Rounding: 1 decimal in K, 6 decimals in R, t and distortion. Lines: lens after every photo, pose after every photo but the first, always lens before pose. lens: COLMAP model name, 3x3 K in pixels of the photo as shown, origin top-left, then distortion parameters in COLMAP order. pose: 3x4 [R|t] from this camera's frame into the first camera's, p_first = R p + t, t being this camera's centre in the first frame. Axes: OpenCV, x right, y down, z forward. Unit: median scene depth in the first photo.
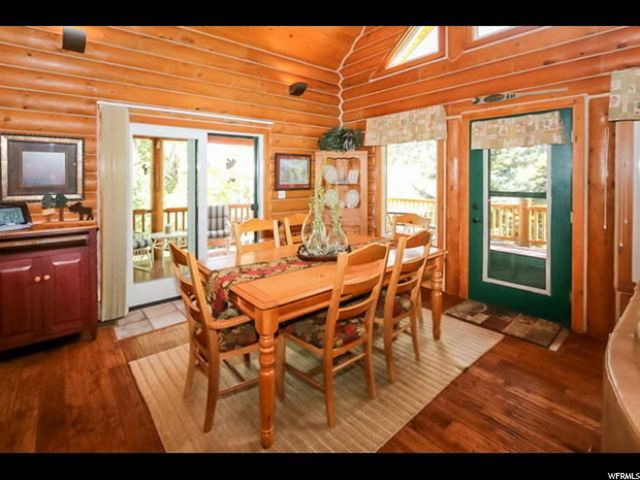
lens RADIAL K [[311.3, 0, 308.3], [0, 311.3, 179.6], [0, 0, 1]] dist [-0.002324, -0.000112]
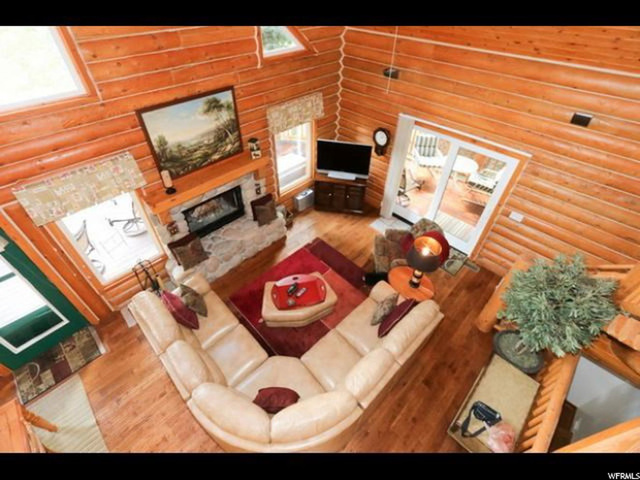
lens RADIAL K [[300.6, 0, 318.1], [0, 300.6, 221.3], [0, 0, 1]] dist [-0.004754, -0.000280]
pose [[-0.101058, -0.659956, 0.744477, -0.041822], [-0.001117, 0.748382, 0.663267, -0.776863], [-0.994880, 0.066197, -0.076367, -0.044711]]
